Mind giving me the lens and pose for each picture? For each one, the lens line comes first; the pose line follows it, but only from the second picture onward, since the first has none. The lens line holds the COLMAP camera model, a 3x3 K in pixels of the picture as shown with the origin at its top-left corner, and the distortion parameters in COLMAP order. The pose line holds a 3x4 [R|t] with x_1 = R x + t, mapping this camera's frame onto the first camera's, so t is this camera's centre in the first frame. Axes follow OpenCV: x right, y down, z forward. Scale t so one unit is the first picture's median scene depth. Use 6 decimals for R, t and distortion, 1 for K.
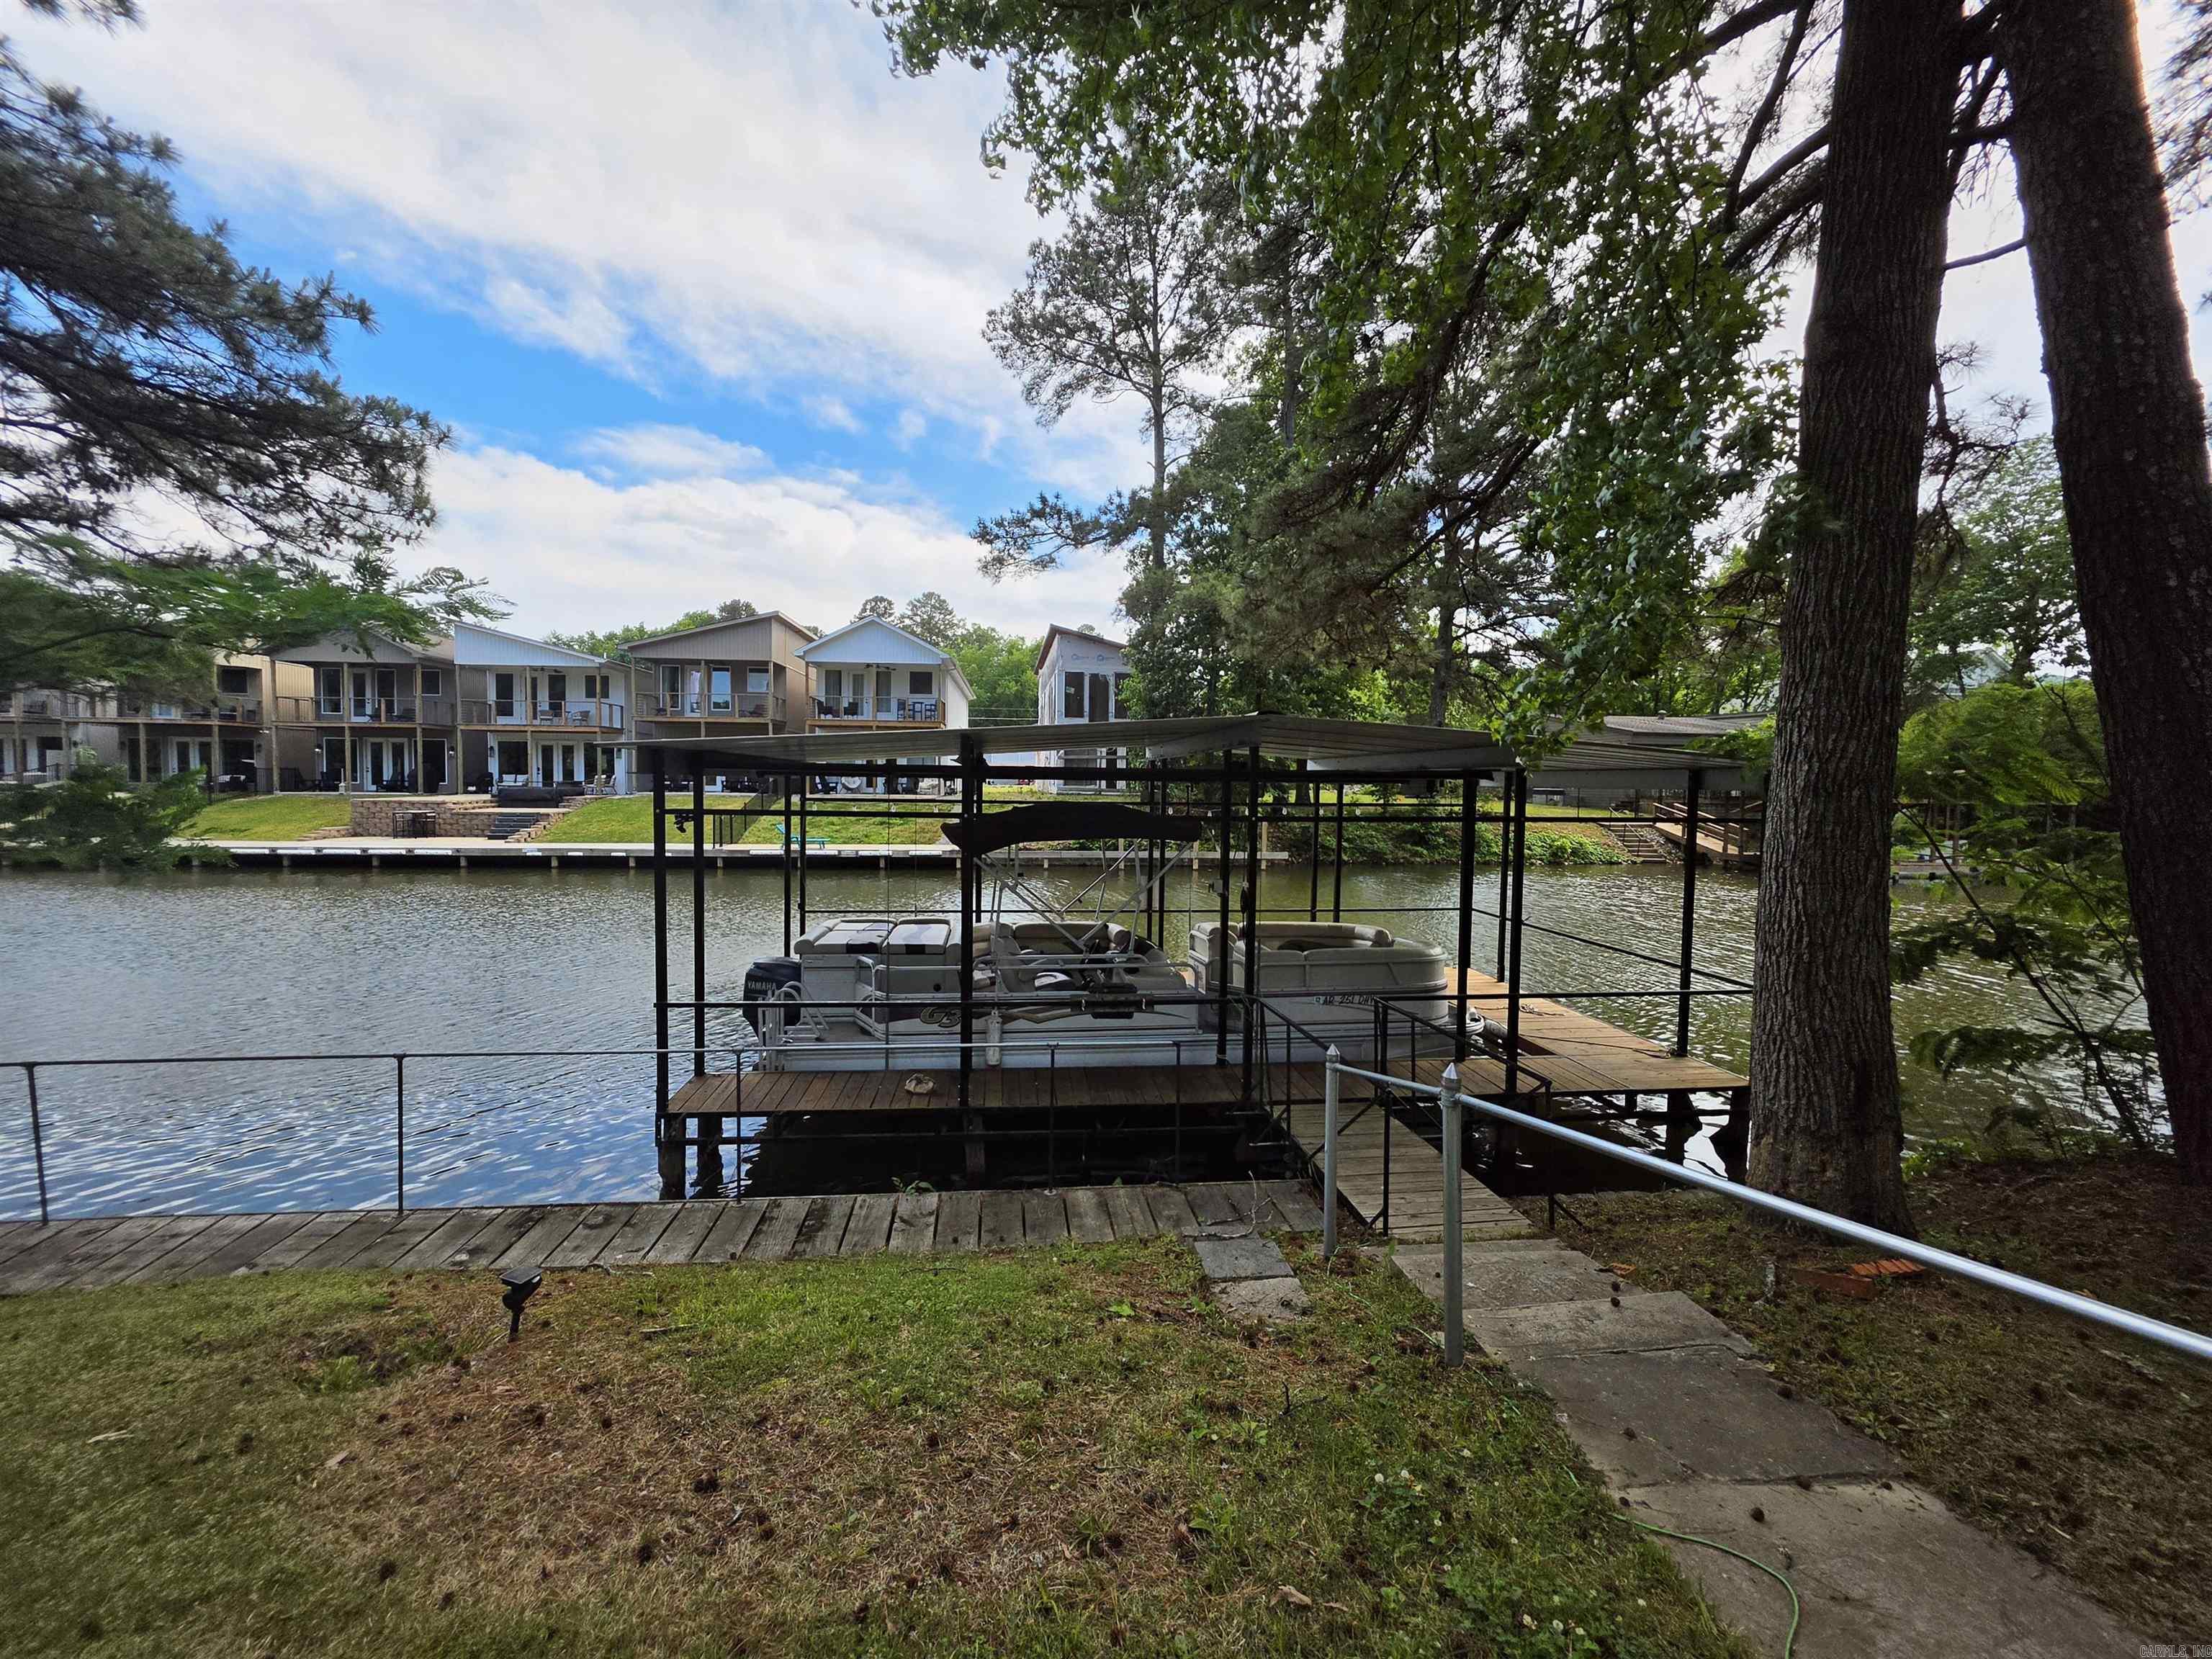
lens RADIAL K [[891.2, 0, 1097.2], [0, 891.2, 813.6], [0, 0, 1]] dist [-0.004705, 0.001418]
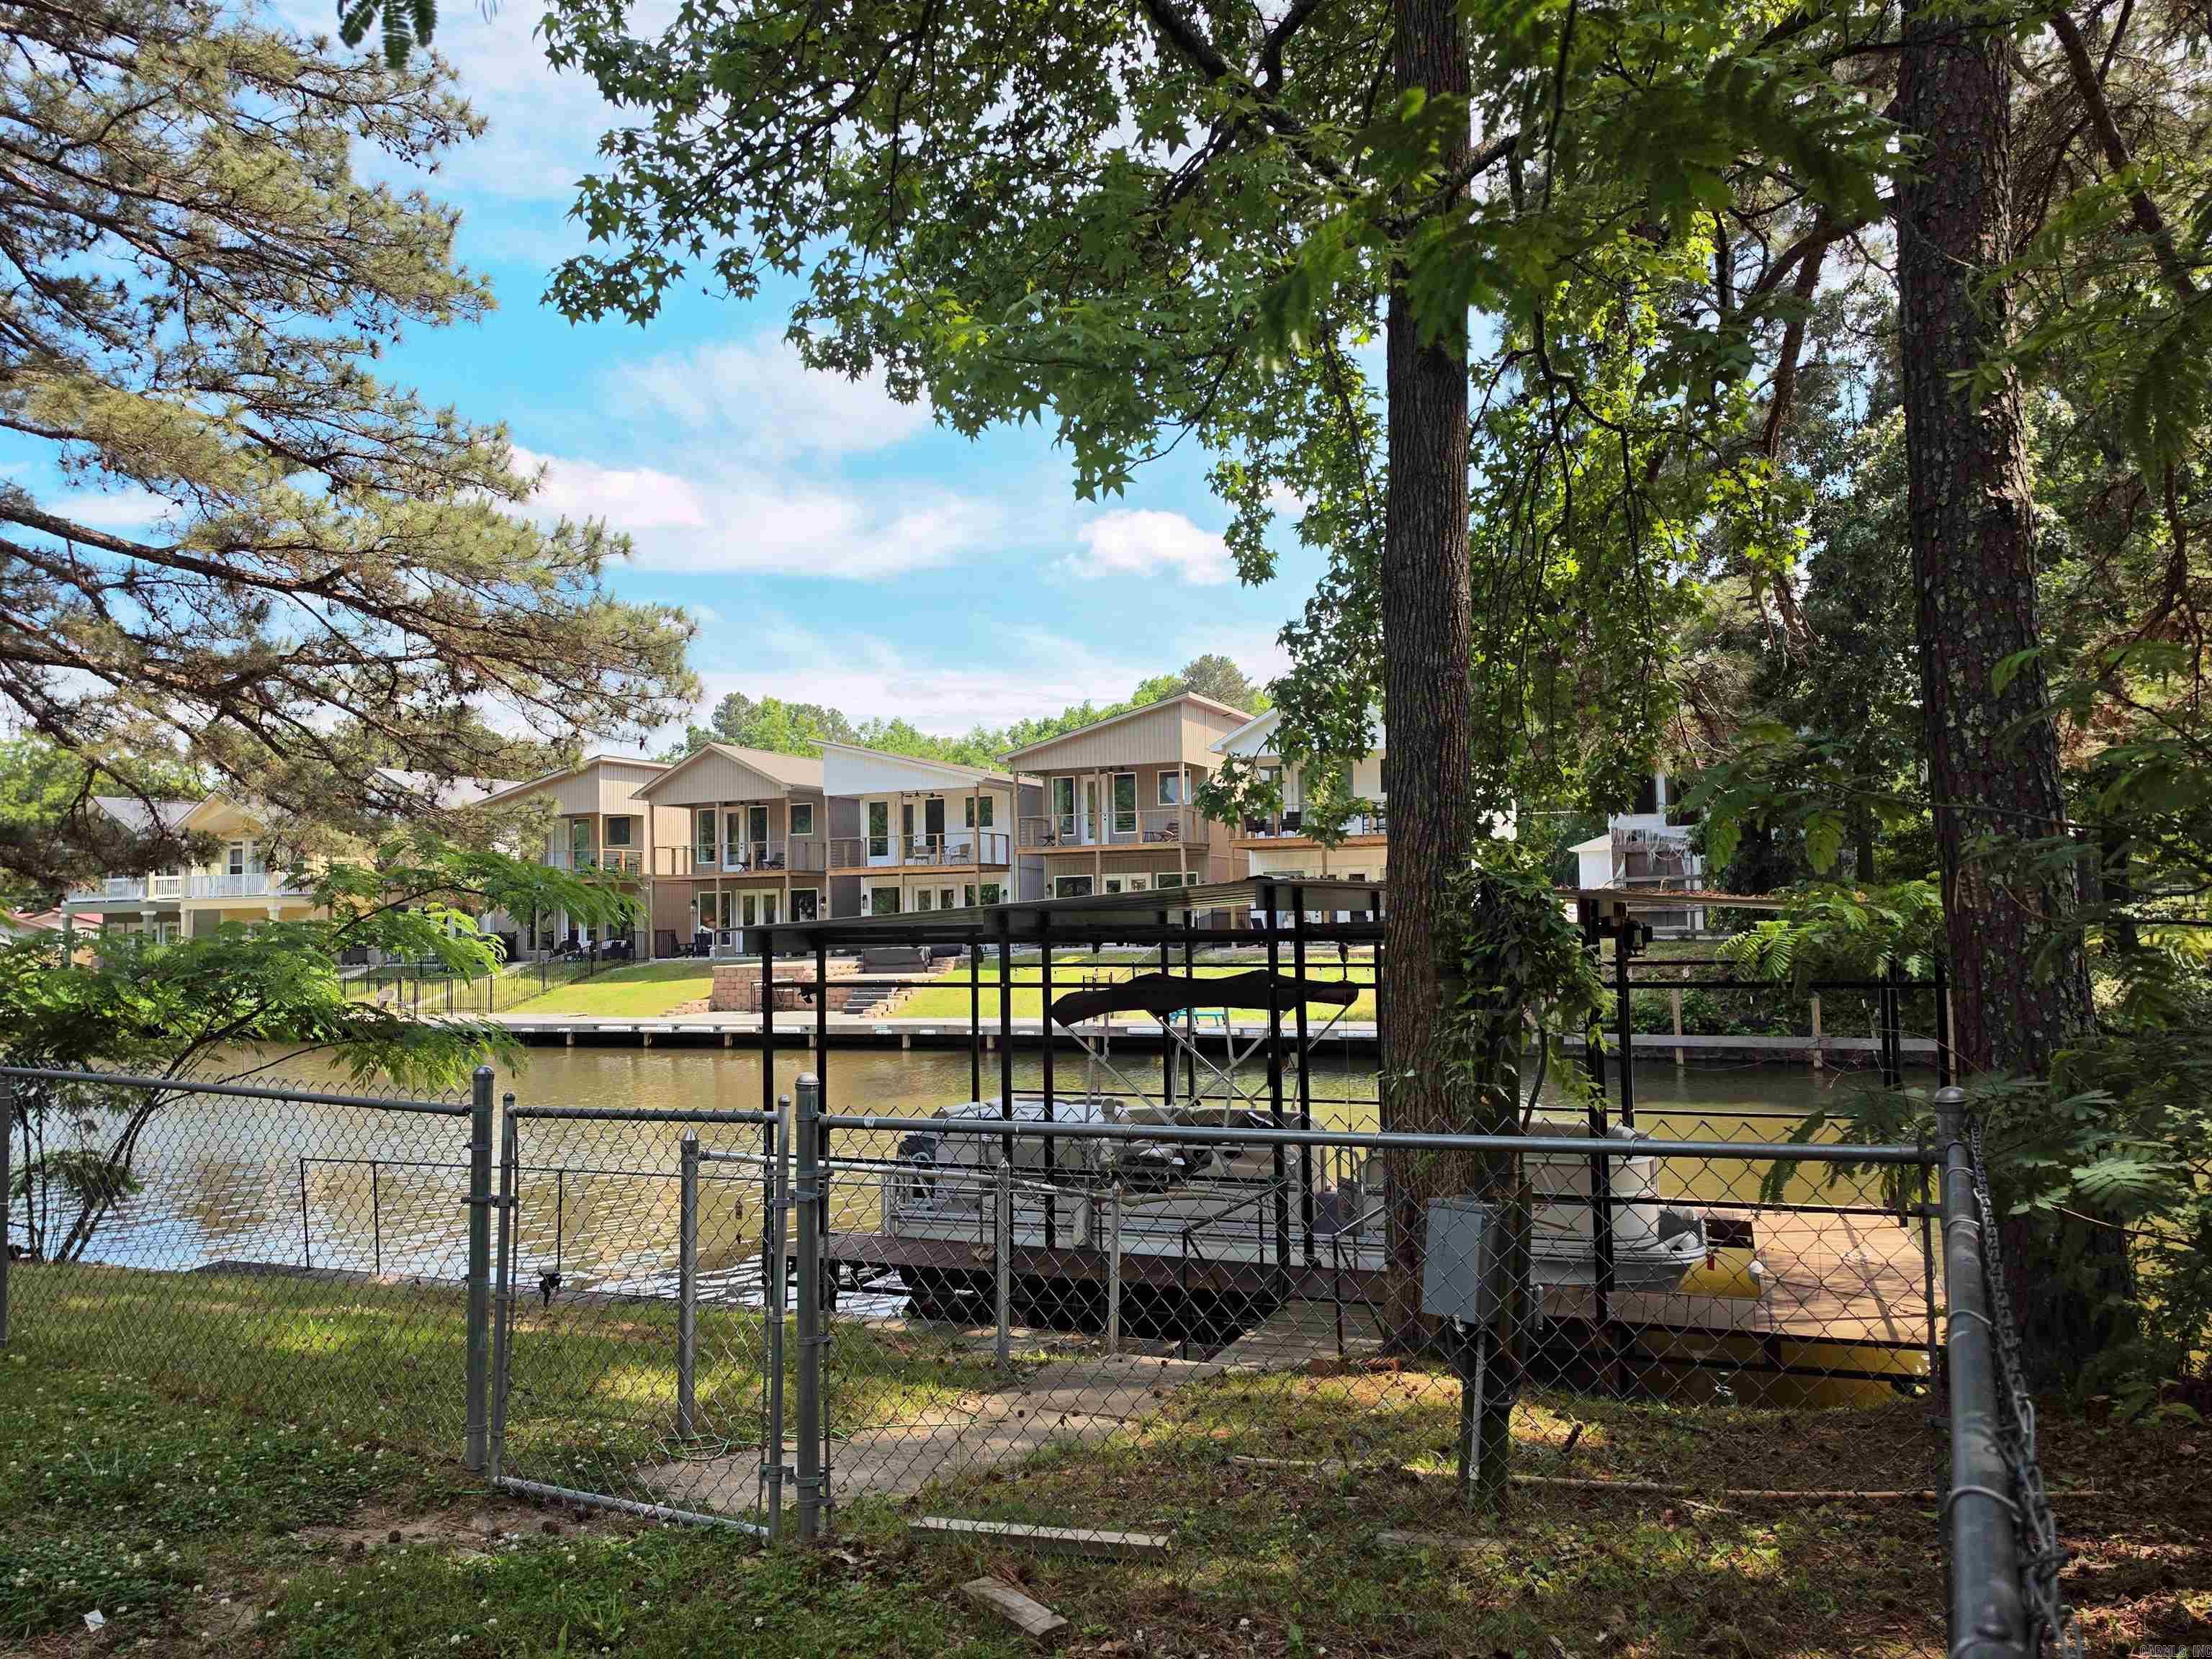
lens RADIAL K [[1529.5, 0, 1117.9], [0, 1529.5, 839.6], [0, 0, 1]] dist [0.046292, -0.049051]
pose [[0.887622, -0.052729, -0.457545, 0.184891], [0.013178, 0.995926, -0.089209, -0.001718], [0.460385, 0.073154, 0.884700, -0.125508]]
